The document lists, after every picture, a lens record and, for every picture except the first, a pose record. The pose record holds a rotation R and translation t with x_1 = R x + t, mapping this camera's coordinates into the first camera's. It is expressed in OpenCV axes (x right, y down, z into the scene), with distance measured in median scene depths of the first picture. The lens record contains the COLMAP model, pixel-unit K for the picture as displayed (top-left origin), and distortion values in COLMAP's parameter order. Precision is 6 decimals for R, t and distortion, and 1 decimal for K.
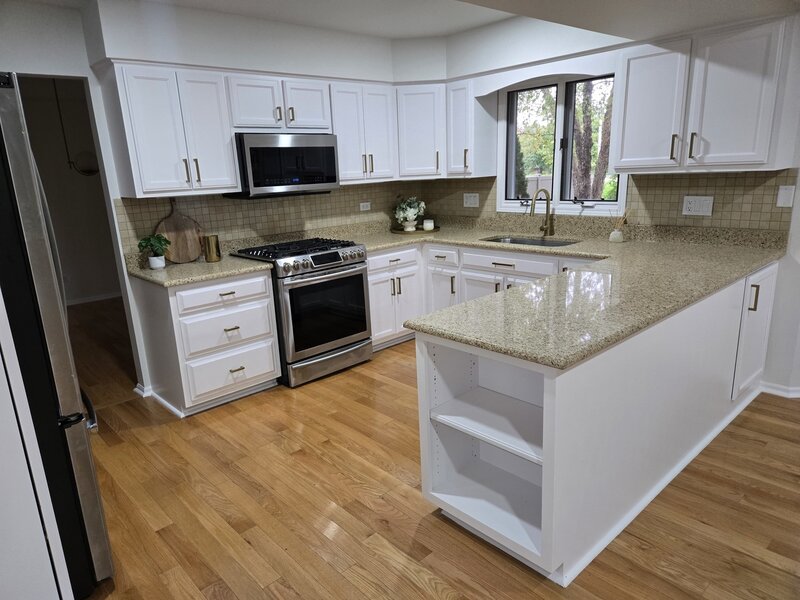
lens RADIAL K [[528.4, 0, 388.5], [0, 528.4, 303.4], [0, 0, 1]] dist [0.077096, -0.062179]
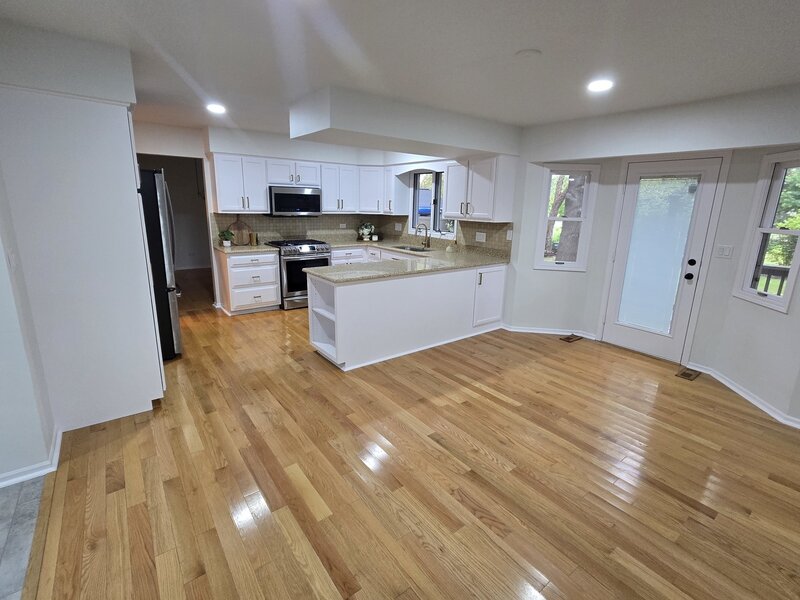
lens RADIAL K [[377.1, 0, 404.8], [0, 377.1, 289.2], [0, 0, 1]] dist [0.001965, -0.000008]
pose [[0.994578, 0.086392, -0.057881, 0.349790], [-0.087984, 0.995795, -0.025537, 0.074732], [0.055432, 0.030491, 0.997997, -0.422896]]
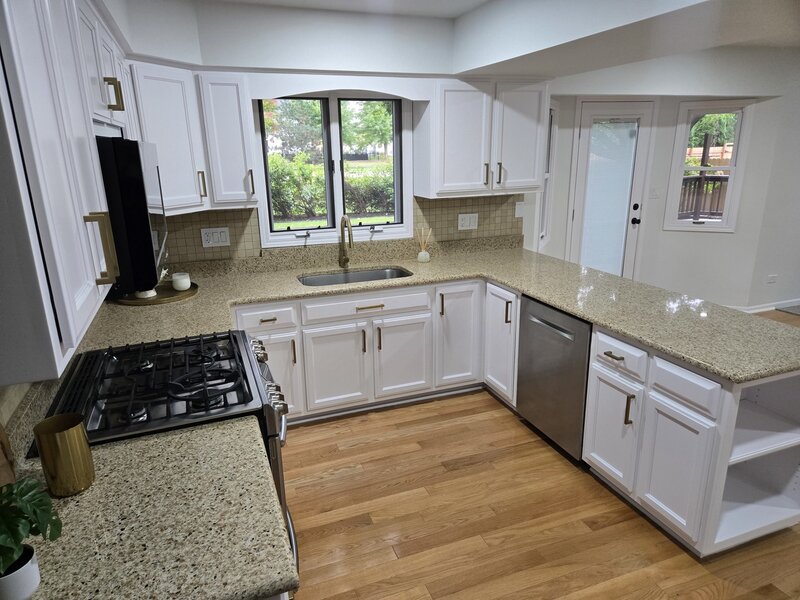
lens RADIAL K [[528.4, 0, 388.5], [0, 528.4, 303.4], [0, 0, 1]] dist [0.077096, -0.062179]
pose [[0.370433, -0.226153, 0.900907, -0.548162], [0.236586, 0.960891, 0.143932, -0.199092], [-0.898224, 0.159825, 0.409451, 0.642066]]
